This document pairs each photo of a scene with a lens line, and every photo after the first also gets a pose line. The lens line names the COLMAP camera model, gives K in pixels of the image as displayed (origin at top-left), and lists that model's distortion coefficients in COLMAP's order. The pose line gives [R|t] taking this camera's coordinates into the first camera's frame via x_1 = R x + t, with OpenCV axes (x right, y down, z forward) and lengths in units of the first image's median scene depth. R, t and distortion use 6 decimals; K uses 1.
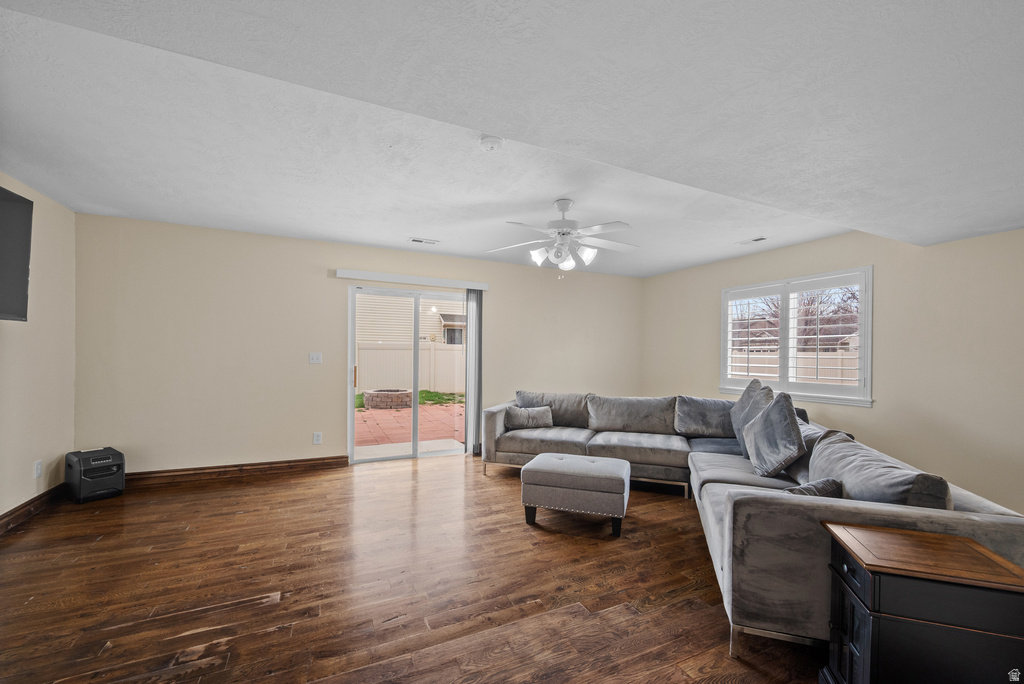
lens RADIAL K [[417.4, 0, 511.4], [0, 417.4, 349.7], [0, 0, 1]] dist [-0.003929, -0.000325]
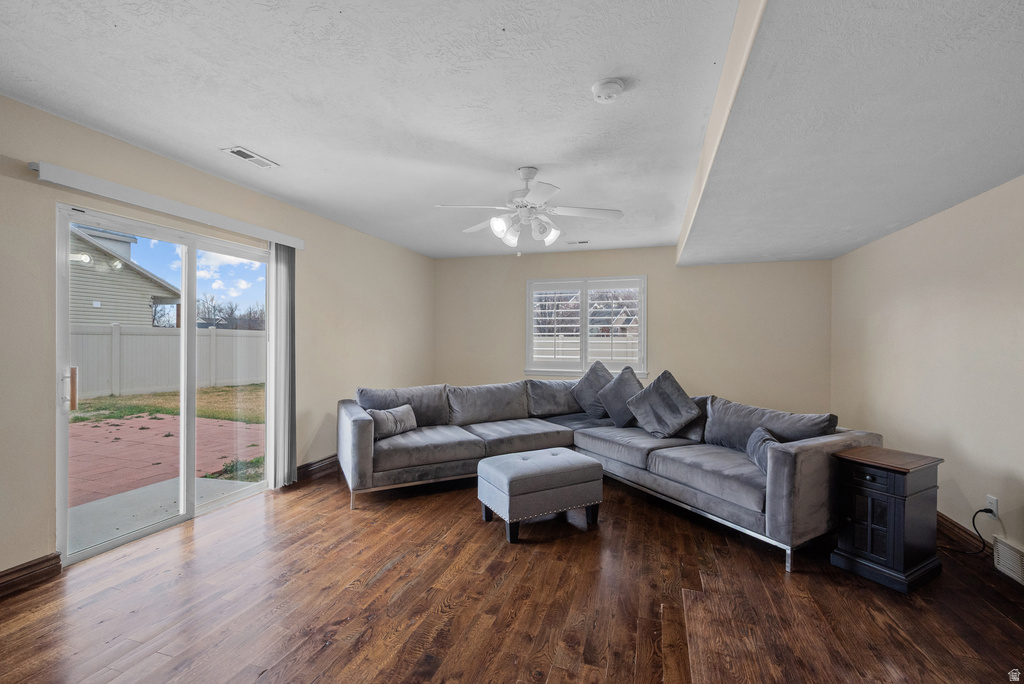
lens RADIAL K [[441.9, 0, 511.7], [0, 441.9, 341.0], [0, 0, 1]] dist [-0.001263, -0.000360]
pose [[0.681972, -0.008277, 0.731331, -0.442179], [-0.004154, 0.999876, 0.015190, -0.003204], [-0.731366, -0.013398, 0.681853, 0.287582]]
